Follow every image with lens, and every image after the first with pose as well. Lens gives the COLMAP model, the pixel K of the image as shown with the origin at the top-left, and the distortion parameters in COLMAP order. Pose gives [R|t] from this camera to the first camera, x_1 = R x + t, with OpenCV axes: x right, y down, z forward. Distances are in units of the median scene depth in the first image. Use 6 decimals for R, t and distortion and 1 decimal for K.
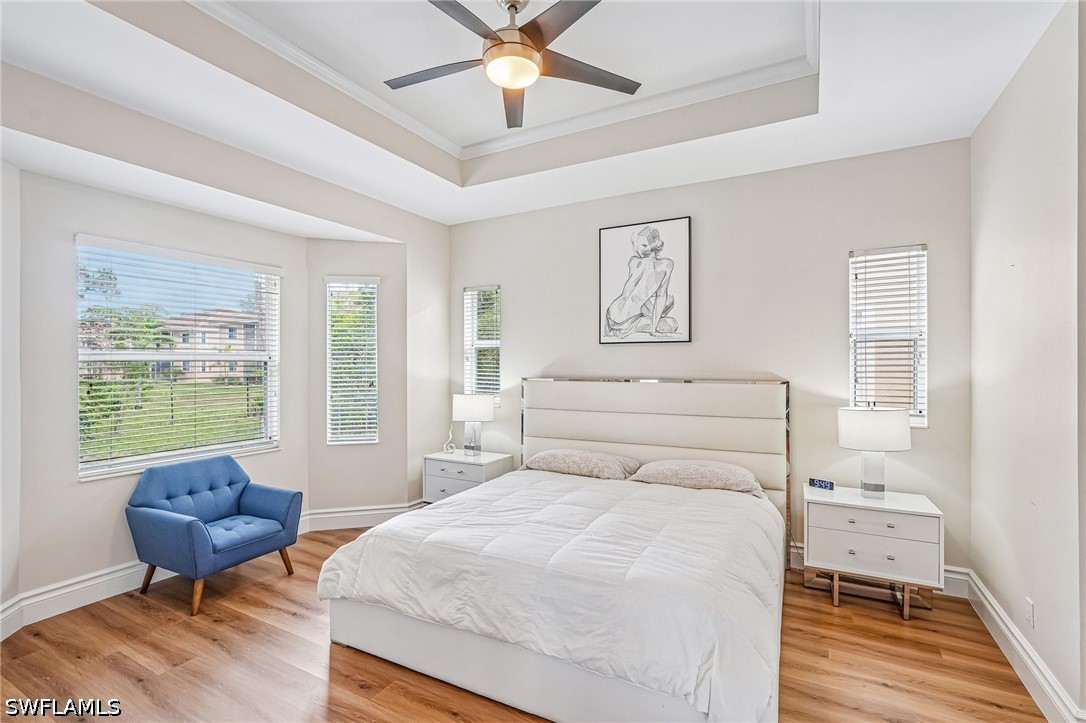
lens RADIAL K [[483.6, 0, 543.0], [0, 483.6, 361.5], [0, 0, 1]] dist [-0.006635, 0.005172]
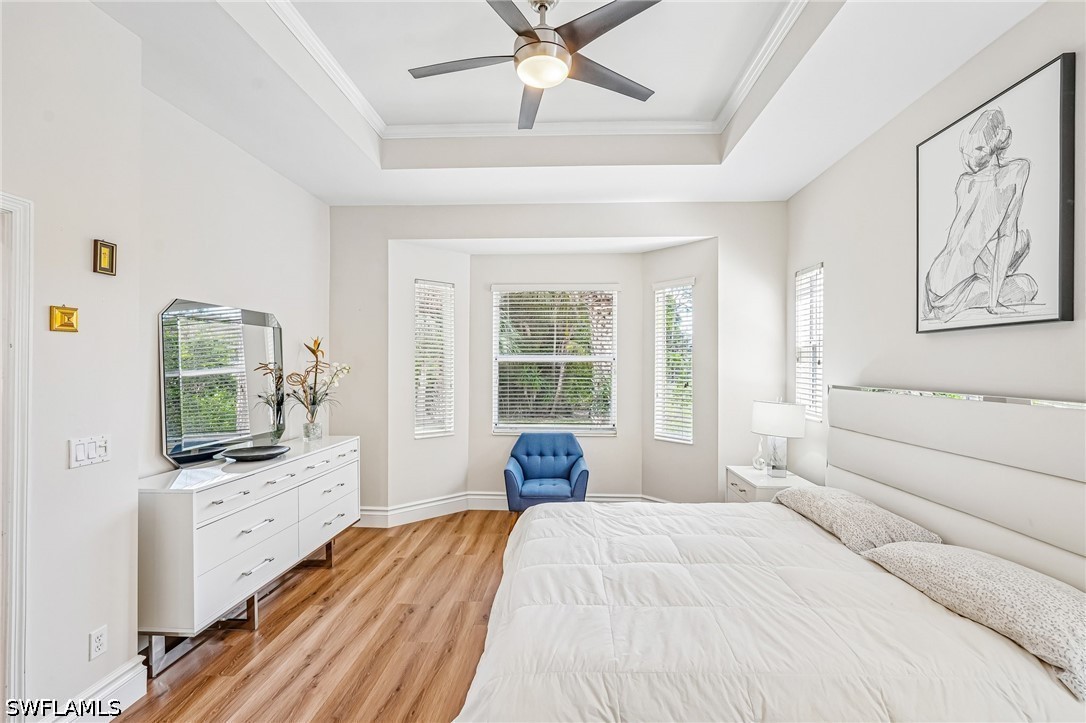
lens RADIAL K [[498.0, 0, 562.5], [0, 498.0, 360.8], [0, 0, 1]] dist [-0.002973, 0.000569]
pose [[0.445519, -0.002864, -0.895268, 0.511457], [-0.002232, 0.999988, -0.004310, 0.002162], [0.895270, 0.003918, 0.445507, 0.340047]]
